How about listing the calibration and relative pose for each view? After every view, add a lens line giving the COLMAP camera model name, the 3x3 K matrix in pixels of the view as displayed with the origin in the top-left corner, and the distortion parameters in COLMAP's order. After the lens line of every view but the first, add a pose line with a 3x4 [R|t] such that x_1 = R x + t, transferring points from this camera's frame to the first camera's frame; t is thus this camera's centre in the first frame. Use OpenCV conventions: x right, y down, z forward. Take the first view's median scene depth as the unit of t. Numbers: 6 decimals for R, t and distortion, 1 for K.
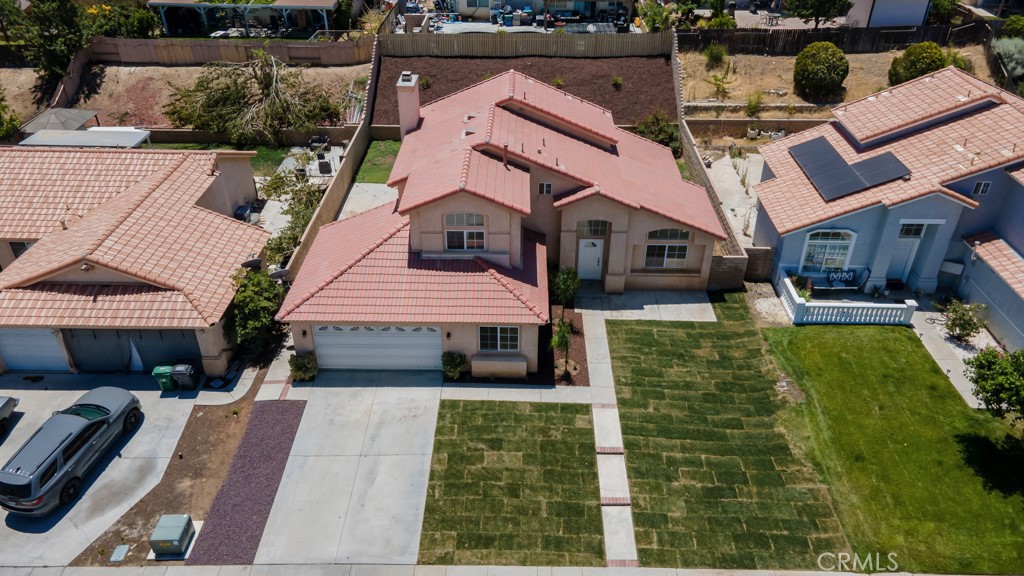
lens RADIAL K [[746.9, 0, 509.0], [0, 746.9, 280.5], [0, 0, 1]] dist [0.039087, 0.017900]
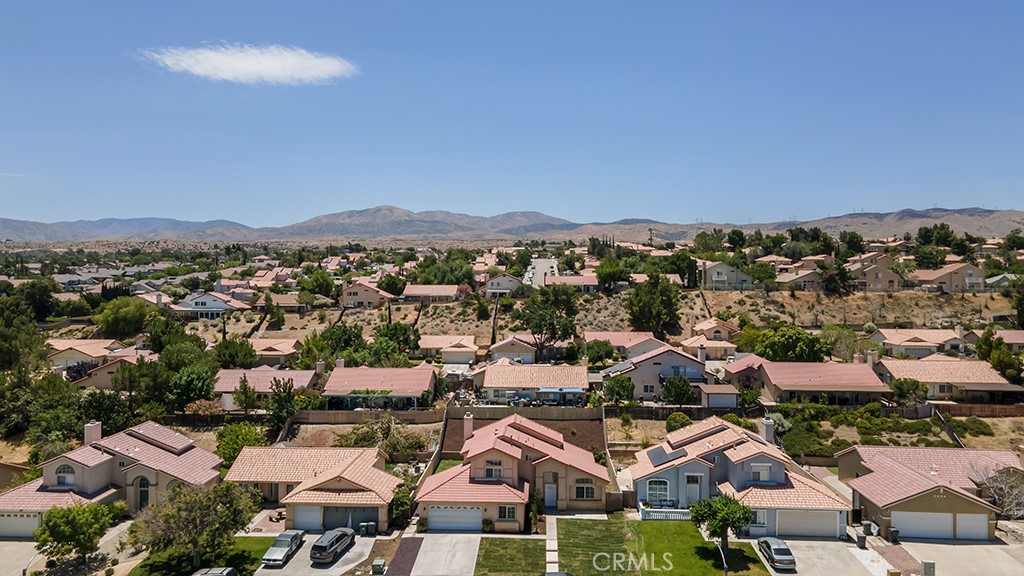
lens RADIAL K [[746.9, 0, 509.3], [0, 746.9, 287.7], [0, 0, 1]] dist [0.039087, 0.017900]
pose [[0.999705, 0.005334, -0.023691, 0.044381], [-0.016782, 0.856884, -0.515236, 0.661813], [0.017552, 0.515482, 0.856721, -1.328948]]
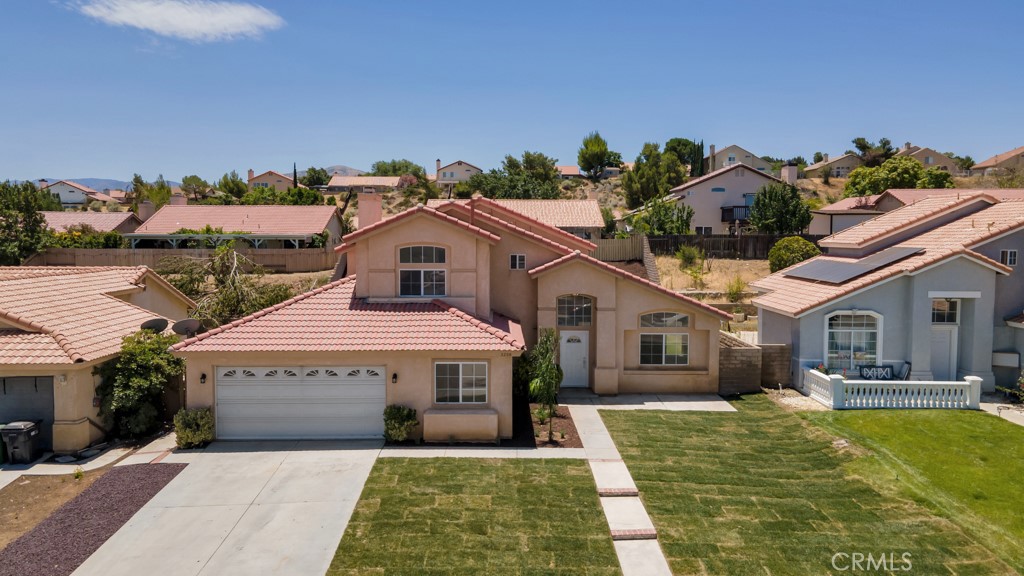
lens RADIAL K [[746.9, 0, 509.0], [0, 746.9, 281.0], [0, 0, 1]] dist [0.039087, 0.017900]
pose [[0.999451, 0.000671, 0.033110, 0.009898], [0.015370, 0.876204, -0.481695, 0.342591], [-0.029335, 0.481940, 0.875713, 0.268668]]
